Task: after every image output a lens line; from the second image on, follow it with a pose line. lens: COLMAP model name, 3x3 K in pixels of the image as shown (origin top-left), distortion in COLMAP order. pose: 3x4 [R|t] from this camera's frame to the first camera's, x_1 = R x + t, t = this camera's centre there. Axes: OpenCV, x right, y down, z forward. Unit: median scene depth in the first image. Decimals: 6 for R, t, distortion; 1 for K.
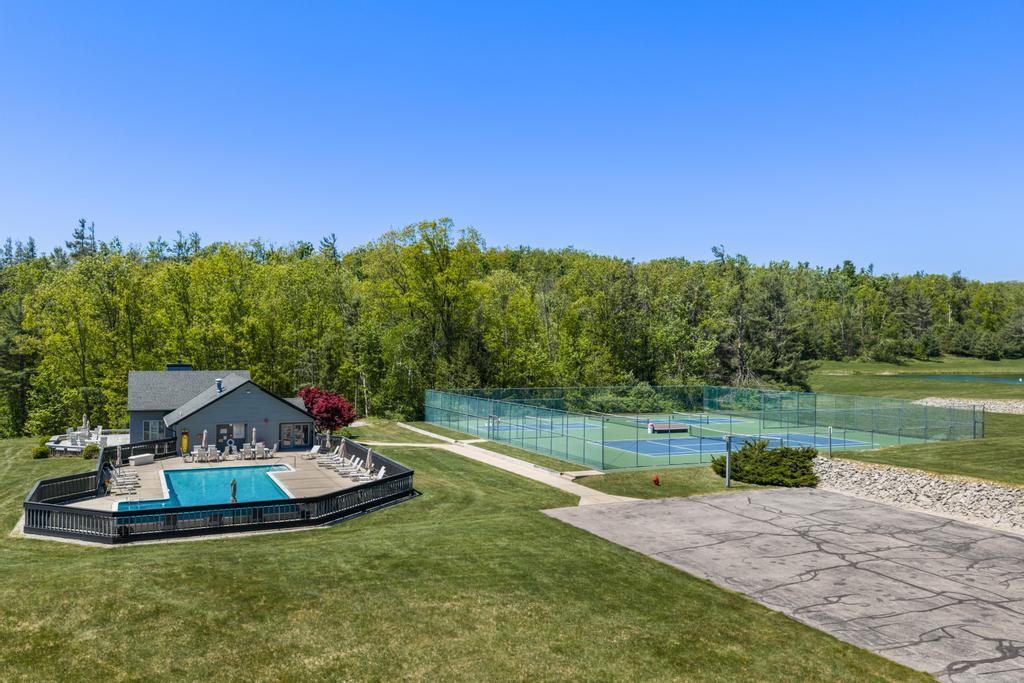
lens RADIAL K [[853.2, 0, 506.4], [0, 853.2, 337.2], [0, 0, 1]] dist [0.042739, -0.039877]
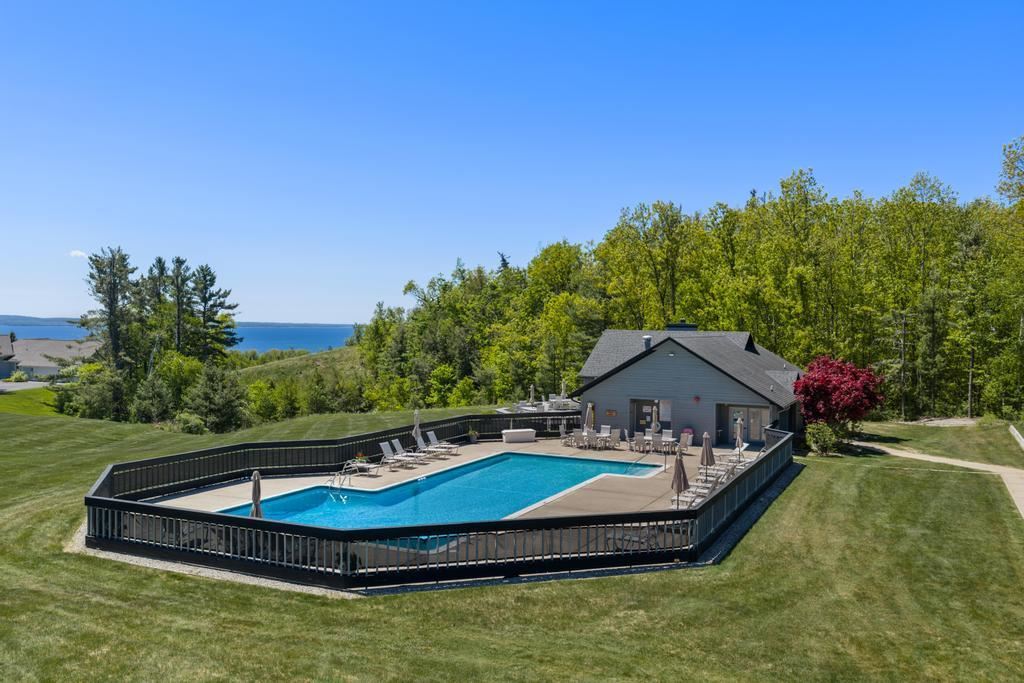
lens RADIAL K [[853.2, 0, 521.8], [0, 853.2, 335.5], [0, 0, 1]] dist [0.042739, -0.039877]
pose [[0.663730, 0.010089, -0.747904, 0.073779], [-0.003107, 0.999938, 0.010732, 0.023100], [0.747966, -0.004800, 0.663720, 0.254355]]
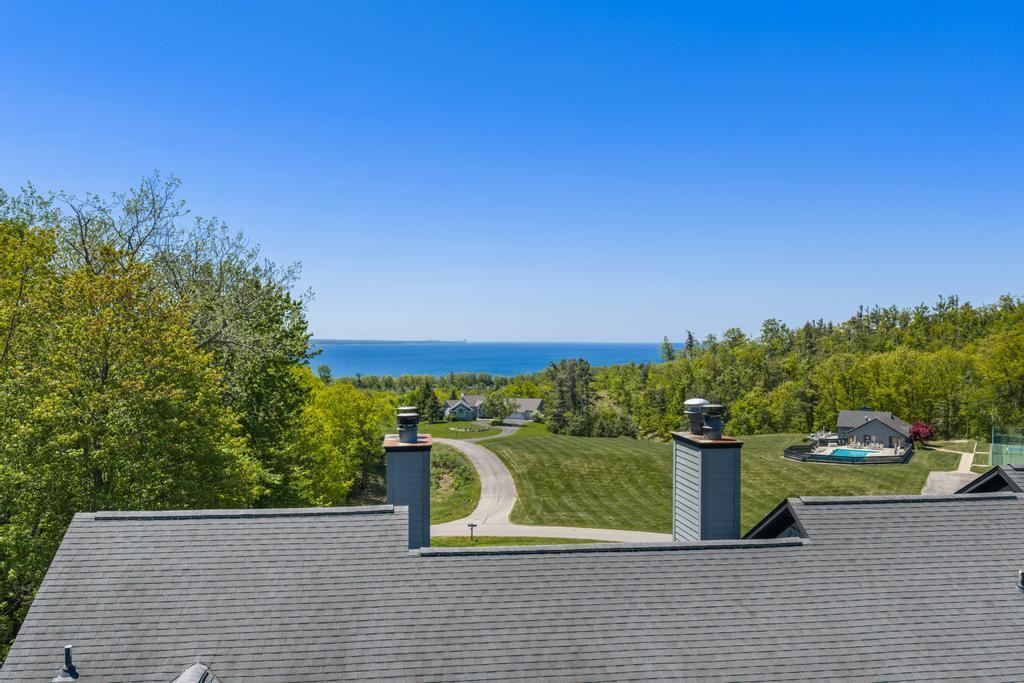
lens RADIAL K [[853.2, 0, 509.8], [0, 853.2, 337.6], [0, 0, 1]] dist [0.042739, -0.039877]
pose [[0.606833, -0.005949, -0.794807, 0.600665], [0.004560, 0.999982, -0.004003, -0.103952], [0.794816, -0.001195, 0.606849, -0.794875]]
